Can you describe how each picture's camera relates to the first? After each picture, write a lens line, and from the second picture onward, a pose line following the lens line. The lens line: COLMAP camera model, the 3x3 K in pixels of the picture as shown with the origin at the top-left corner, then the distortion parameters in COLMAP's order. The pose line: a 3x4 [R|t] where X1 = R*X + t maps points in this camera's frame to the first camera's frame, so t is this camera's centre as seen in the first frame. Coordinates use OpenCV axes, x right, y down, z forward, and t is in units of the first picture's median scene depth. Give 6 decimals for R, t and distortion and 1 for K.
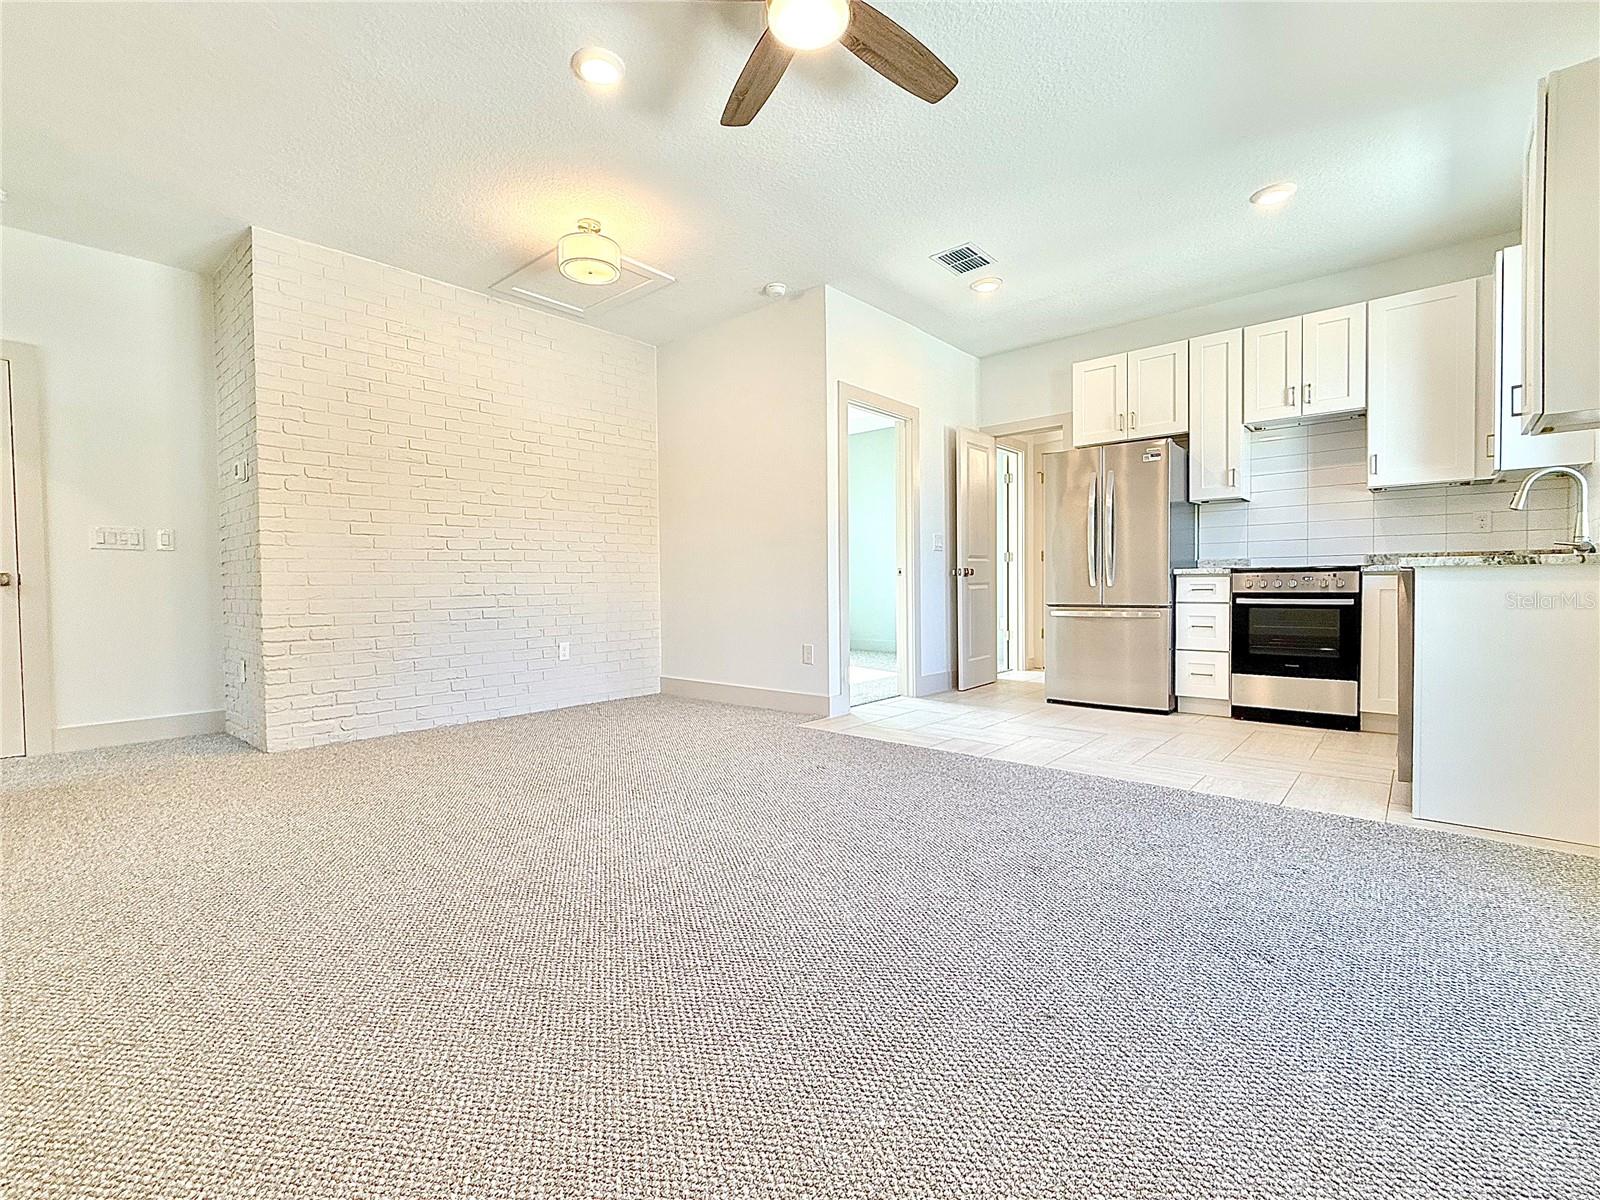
lens RADIAL K [[712.5, 0, 799.8], [0, 712.5, 599.7], [0, 0, 1]] dist [-0.003132, -0.001190]
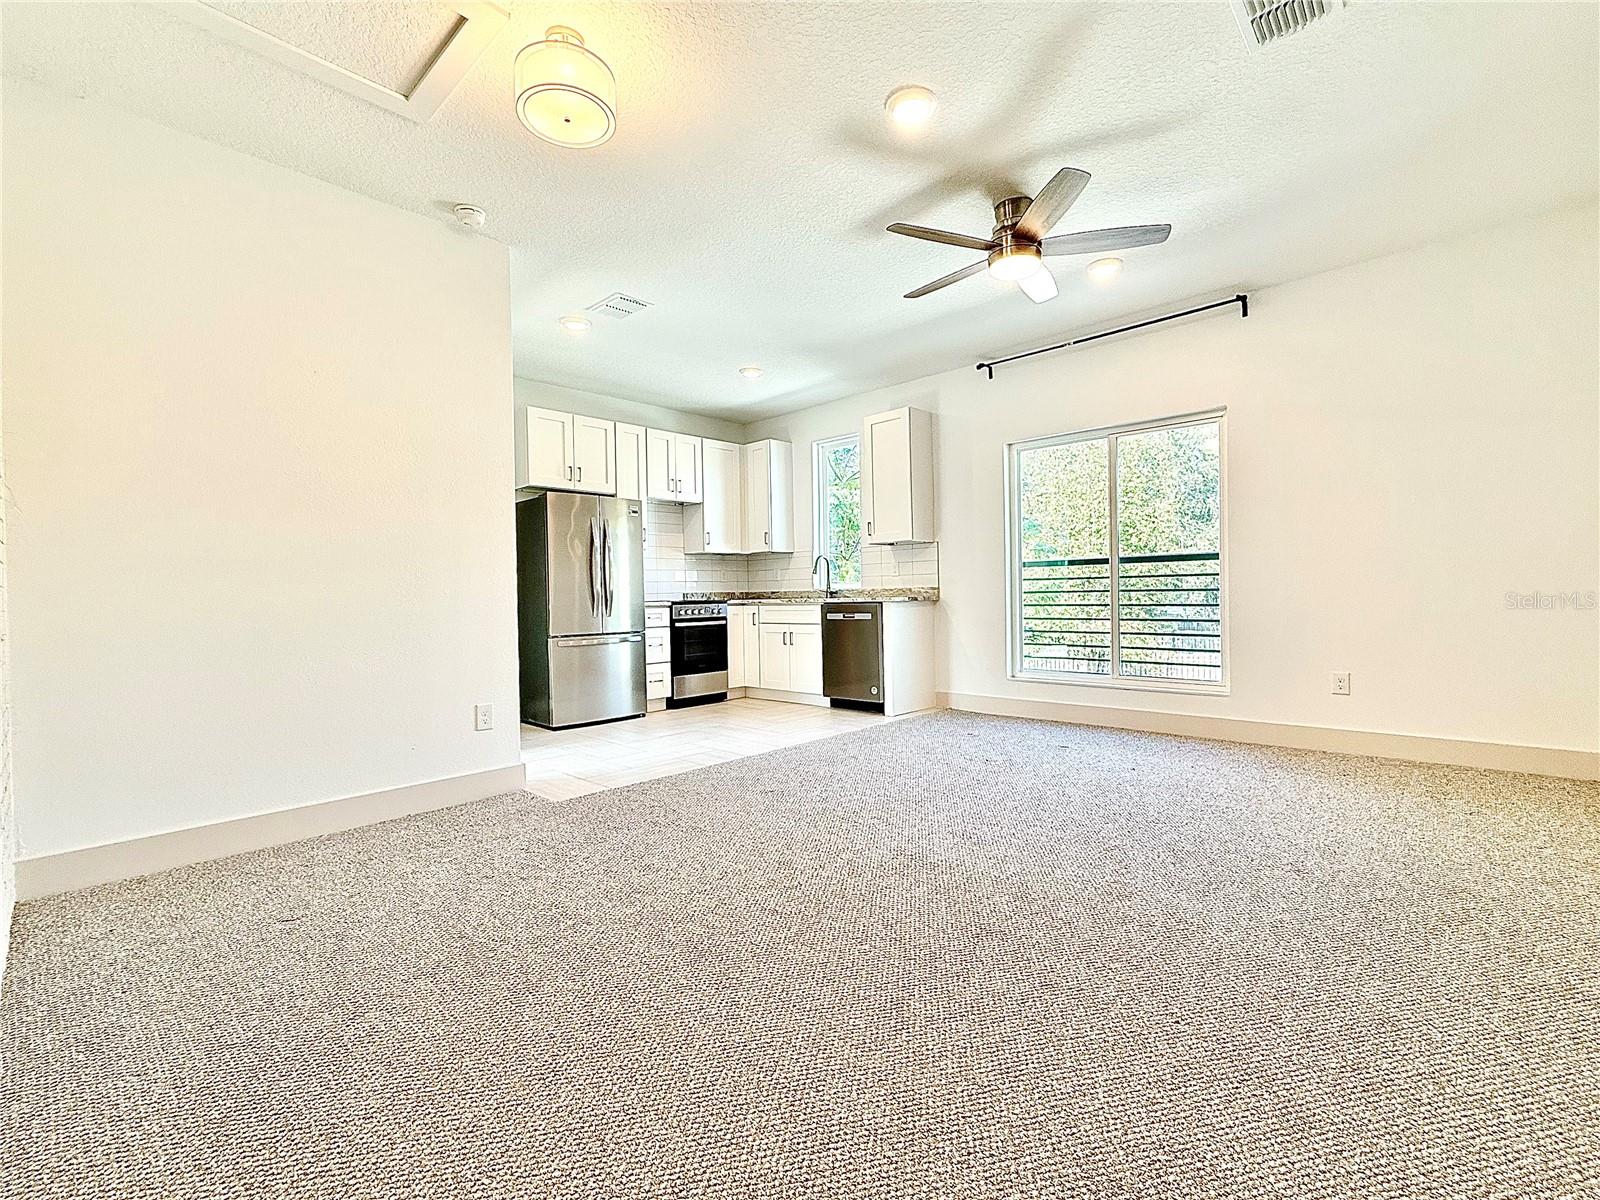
lens RADIAL K [[712.5, 0, 803.1], [0, 712.5, 602.7], [0, 0, 1]] dist [-0.003132, -0.001190]
pose [[0.046755, -0.002970, 0.998902, -0.776280], [0.040212, 0.999191, 0.001088, -0.032858], [-0.998097, 0.040117, 0.046837, 0.672615]]
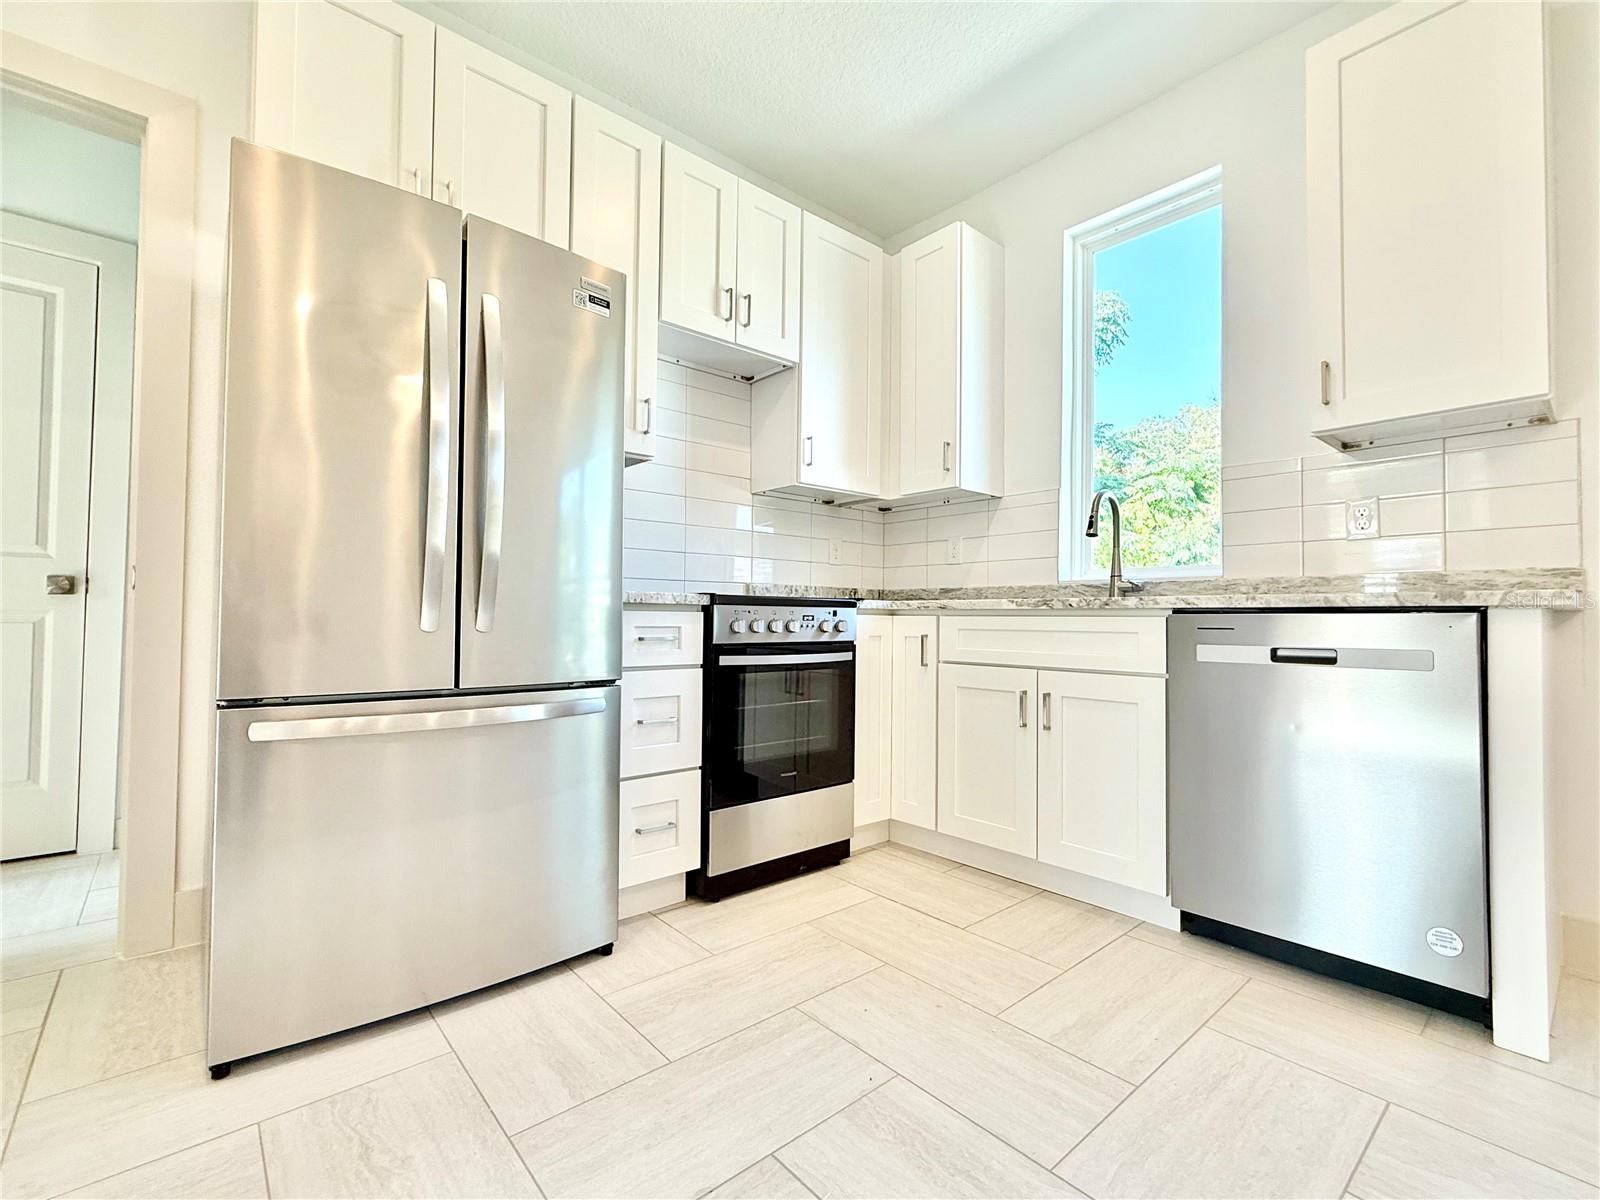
lens RADIAL K [[712.5, 0, 798.0], [0, 712.5, 600.8], [0, 0, 1]] dist [-0.003132, -0.001190]
pose [[0.143778, 0.038303, 0.988868, 0.134780], [0.010506, 0.999135, -0.040229, -0.019148], [-0.989554, 0.016173, 0.143251, 0.866352]]
